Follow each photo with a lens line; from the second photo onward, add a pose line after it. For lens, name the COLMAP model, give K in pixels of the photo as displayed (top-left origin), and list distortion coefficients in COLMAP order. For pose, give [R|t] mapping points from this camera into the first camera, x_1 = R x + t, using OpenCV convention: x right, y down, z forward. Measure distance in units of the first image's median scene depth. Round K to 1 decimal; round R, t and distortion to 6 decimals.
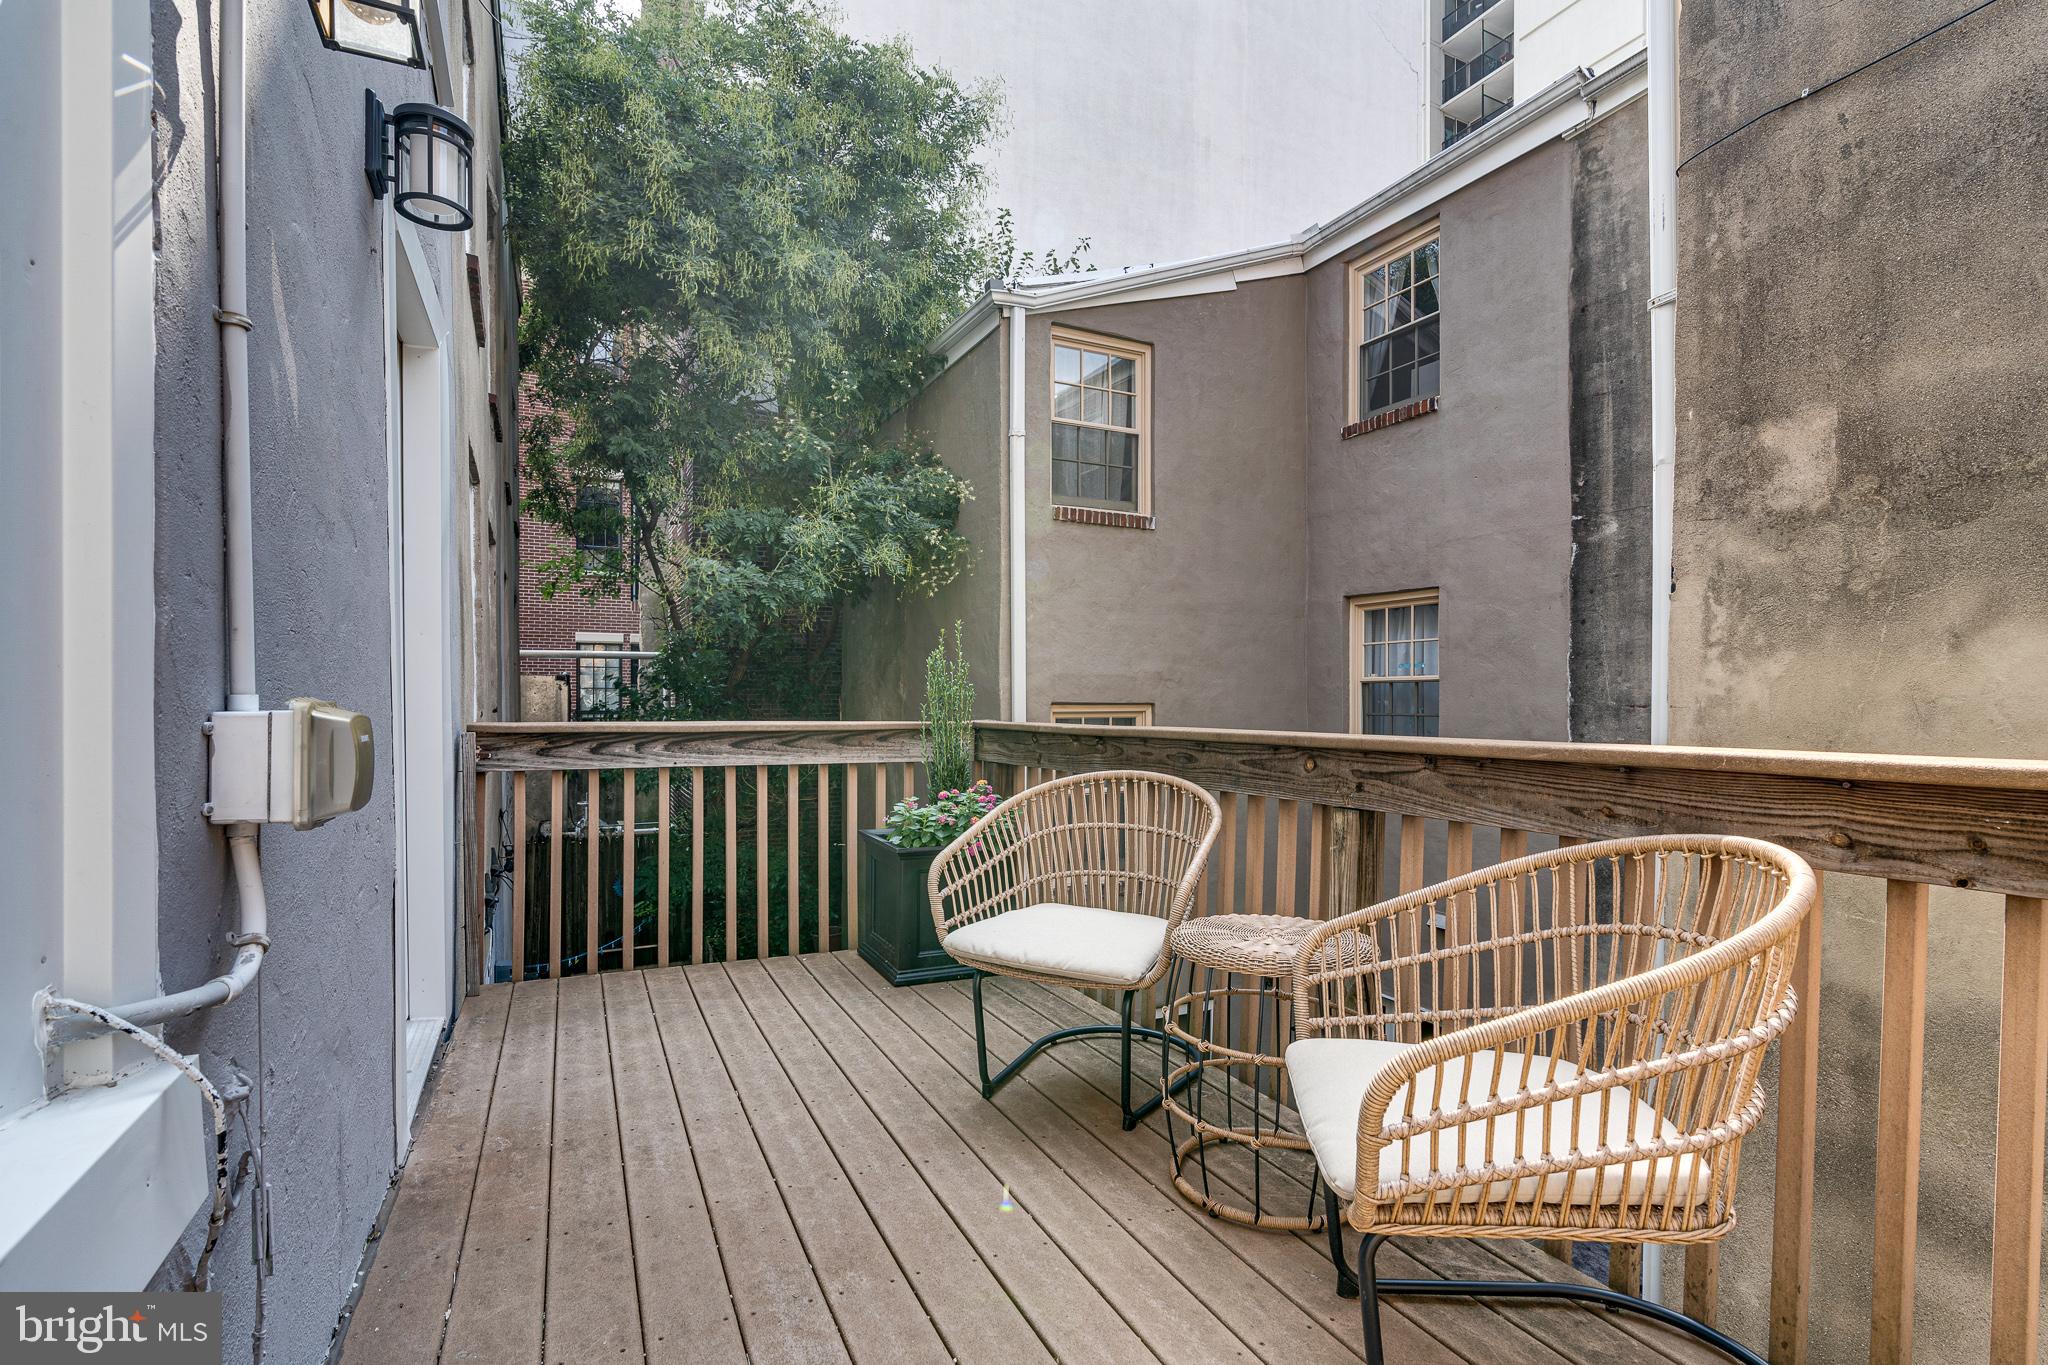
lens RADIAL K [[926.9, 0, 1027.3], [0, 926.9, 700.3], [0, 0, 1]] dist [-0.010022, 0.003404]
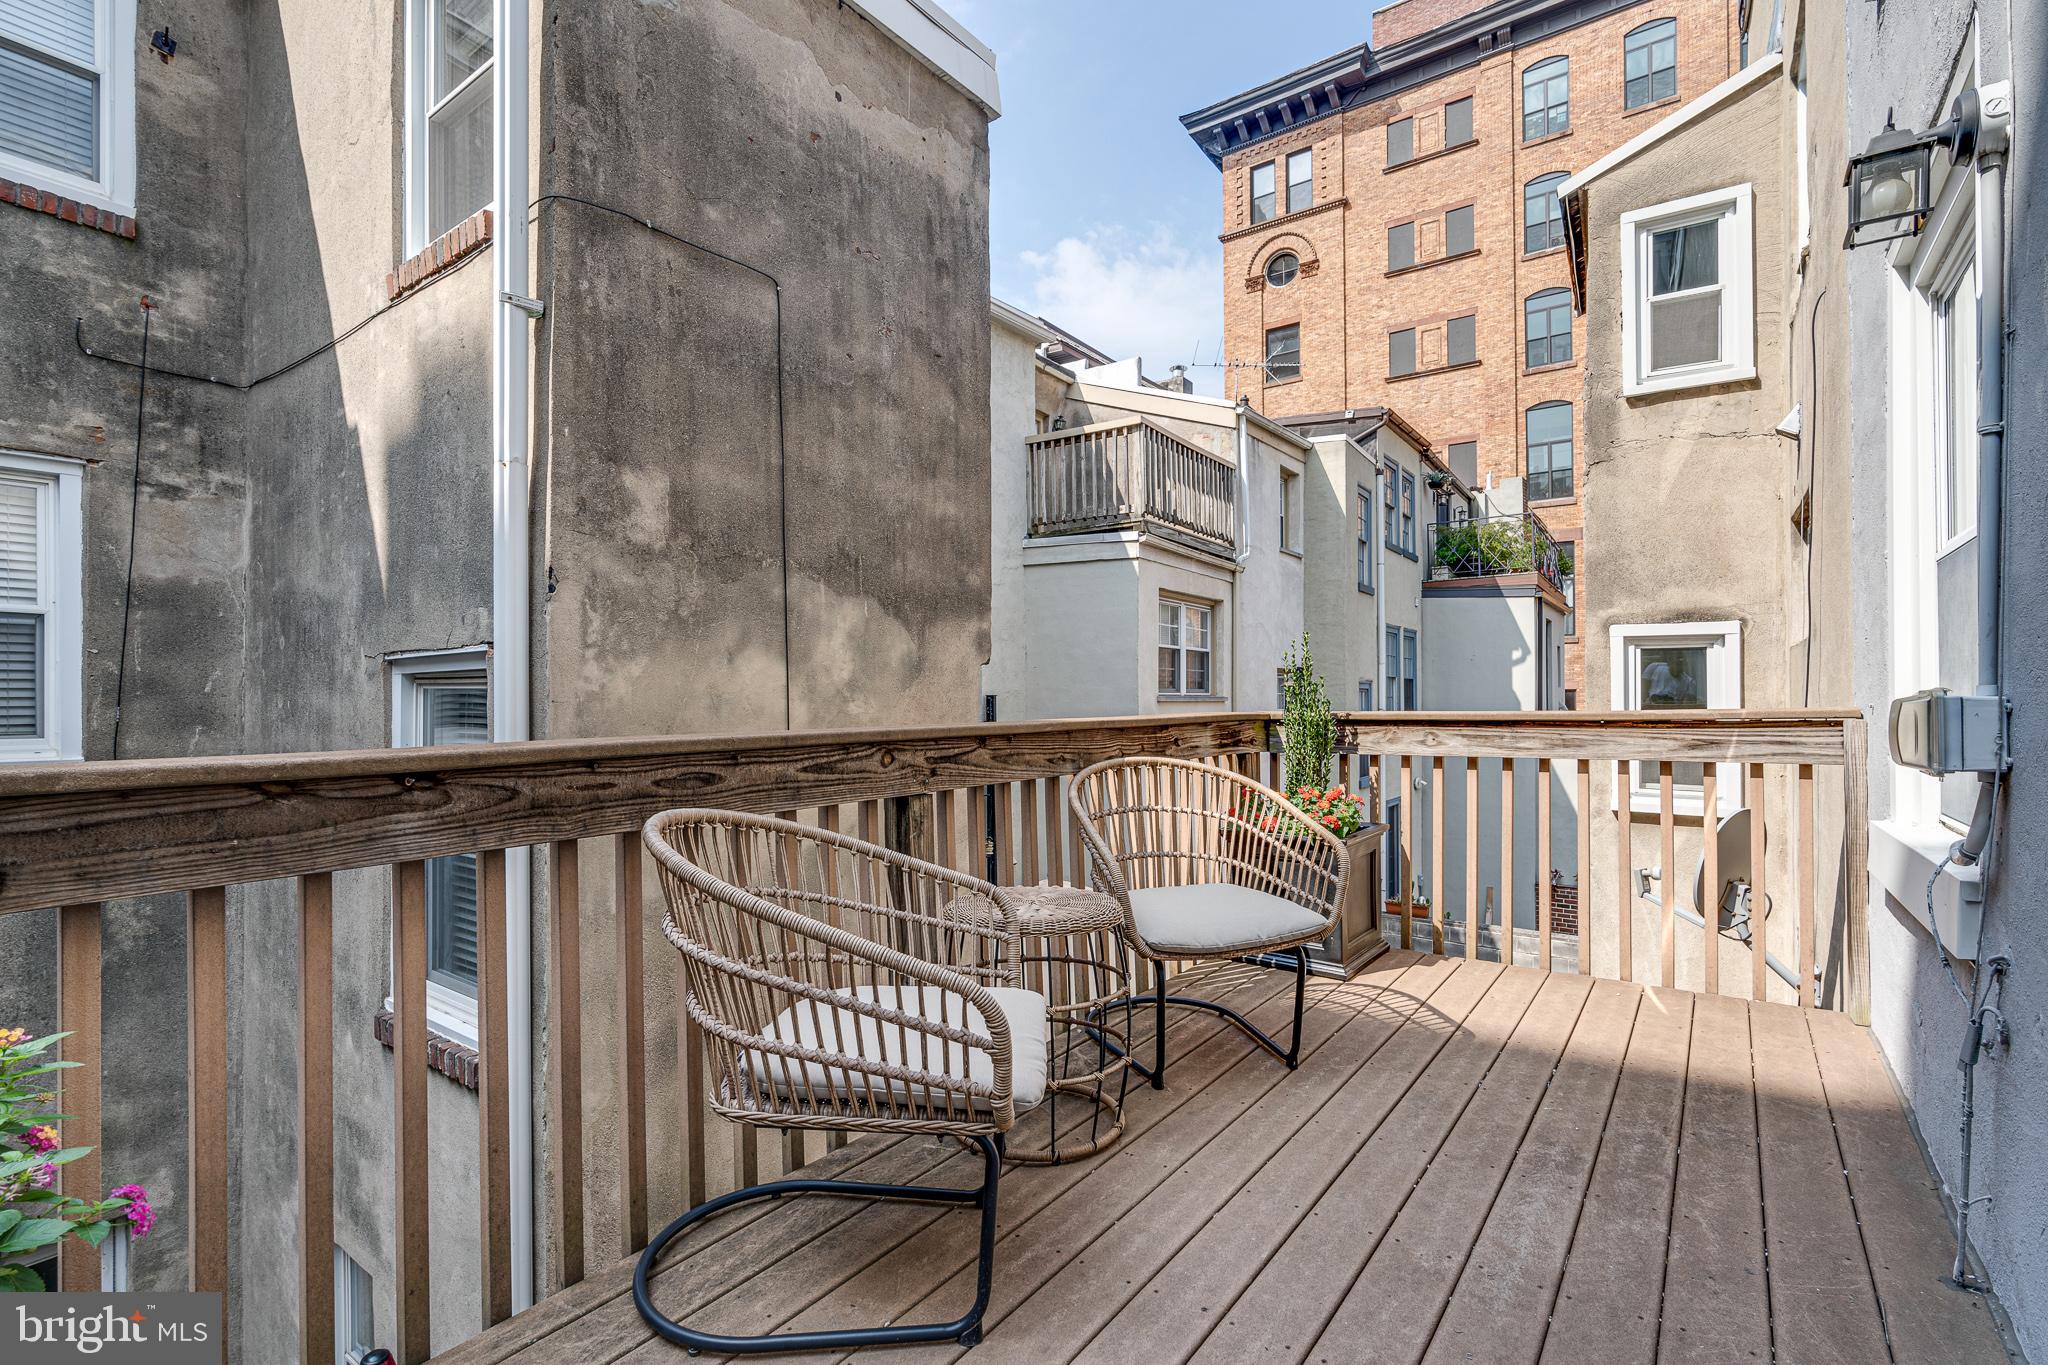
lens RADIAL K [[926.9, 0, 1029.6], [0, 926.9, 686.1], [0, 0, 1]] dist [-0.010022, 0.003404]
pose [[-0.443779, 0.011165, 0.896067, -0.526494], [0.002603, 0.999934, -0.011170, 0.002748], [-0.896132, -0.002624, -0.443779, 1.065402]]
